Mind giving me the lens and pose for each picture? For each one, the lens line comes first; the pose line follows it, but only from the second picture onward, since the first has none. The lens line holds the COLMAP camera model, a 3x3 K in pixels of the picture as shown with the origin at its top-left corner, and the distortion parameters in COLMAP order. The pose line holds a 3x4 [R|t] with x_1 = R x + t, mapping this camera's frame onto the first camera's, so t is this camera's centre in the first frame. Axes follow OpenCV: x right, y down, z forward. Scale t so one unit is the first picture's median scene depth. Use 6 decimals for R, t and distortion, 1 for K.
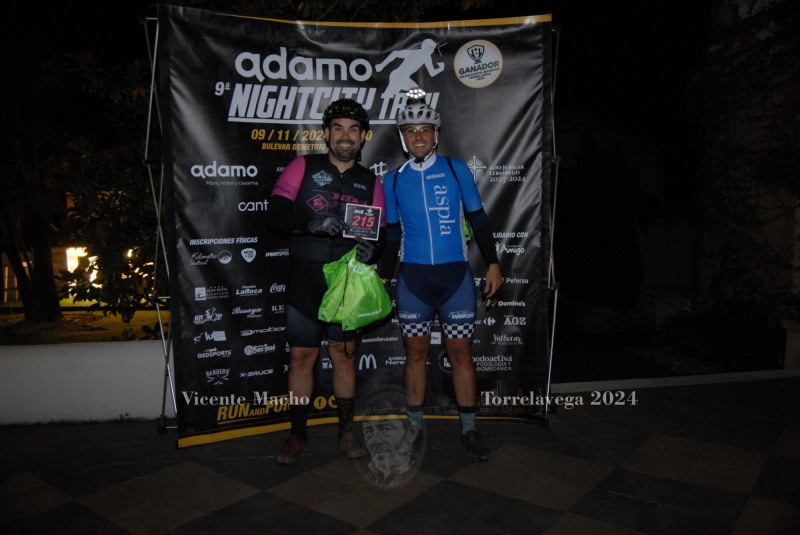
lens RADIAL K [[648.6, 0, 397.7], [0, 648.6, 274.1], [0, 0, 1]] dist [-0.078282, 0.012779]
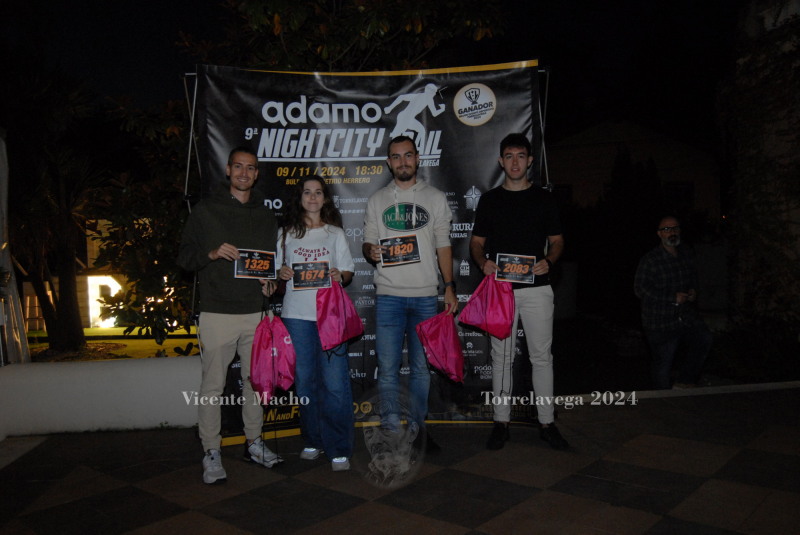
lens RADIAL K [[720.9, 0, 399.0], [0, 720.9, 268.8], [0, 0, 1]] dist [-0.068809, -0.000156]
pose [[0.998596, -0.016850, -0.050218, 0.050974], [0.014503, 0.998802, -0.046732, 0.018156], [0.050945, 0.045938, 0.997644, -0.253952]]
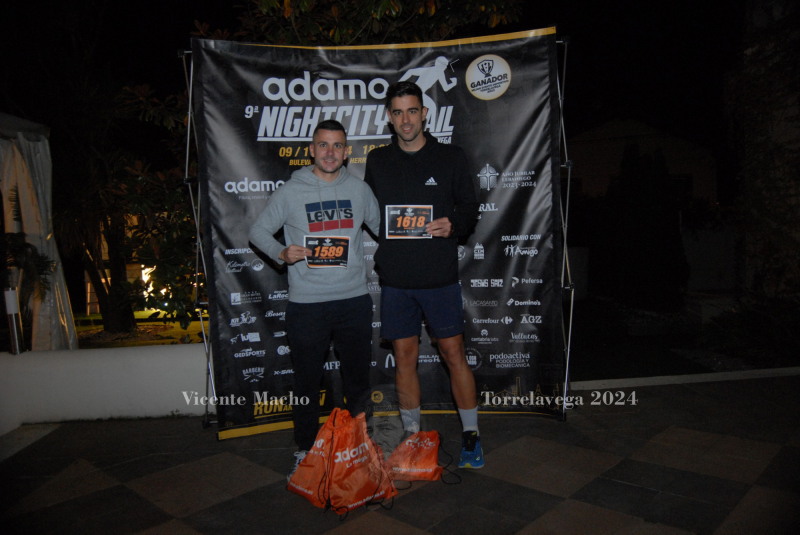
lens RADIAL K [[625.0, 0, 399.8], [0, 625.0, 272.7], [0, 0, 1]] dist [-0.083839, 0.018511]
pose [[0.995025, -0.023304, -0.096857, 0.071775], [0.021403, 0.999558, -0.020622, 0.013620], [0.097294, 0.018446, 0.995085, -0.025822]]
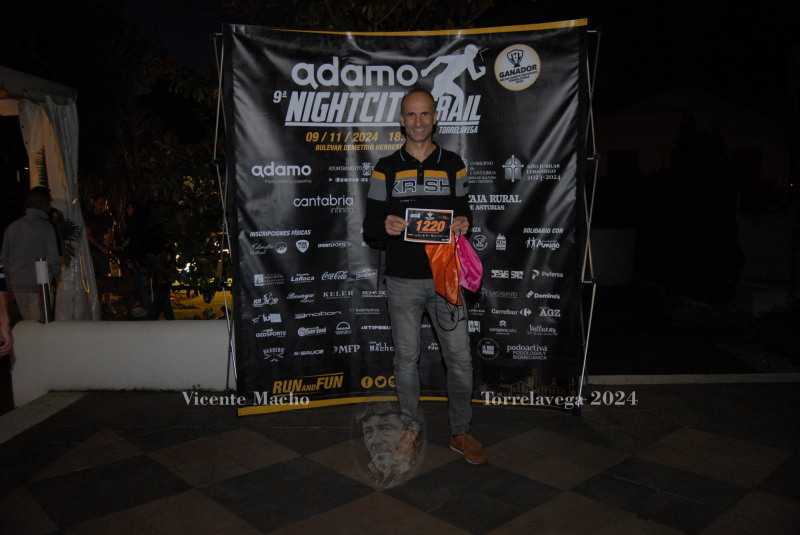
lens RADIAL K [[674.9, 0, 398.2], [0, 674.9, 267.2], [0, 0, 1]] dist [-0.074746, 0.005381]
pose [[0.987715, 0.021206, -0.154817, 0.109824], [-0.018833, 0.999682, 0.016777, -0.015372], [0.155124, -0.013655, 0.987801, -0.116170]]
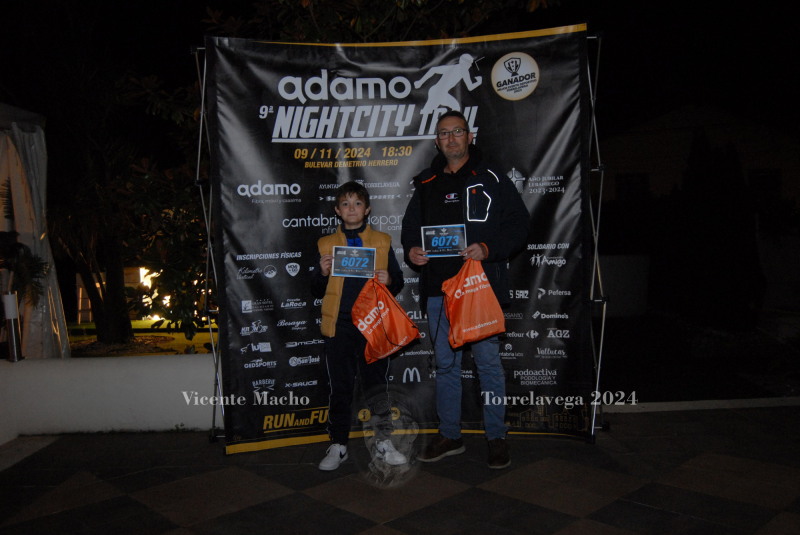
lens RADIAL K [[735.1, 0, 401.5], [0, 735.1, 268.7], [0, 0, 1]] dist [-0.064921, -0.001341]
pose [[0.989662, -0.011159, -0.142983, 0.110097], [0.005766, 0.999258, -0.038076, 0.015220], [0.143302, 0.036858, 0.988992, -0.142548]]
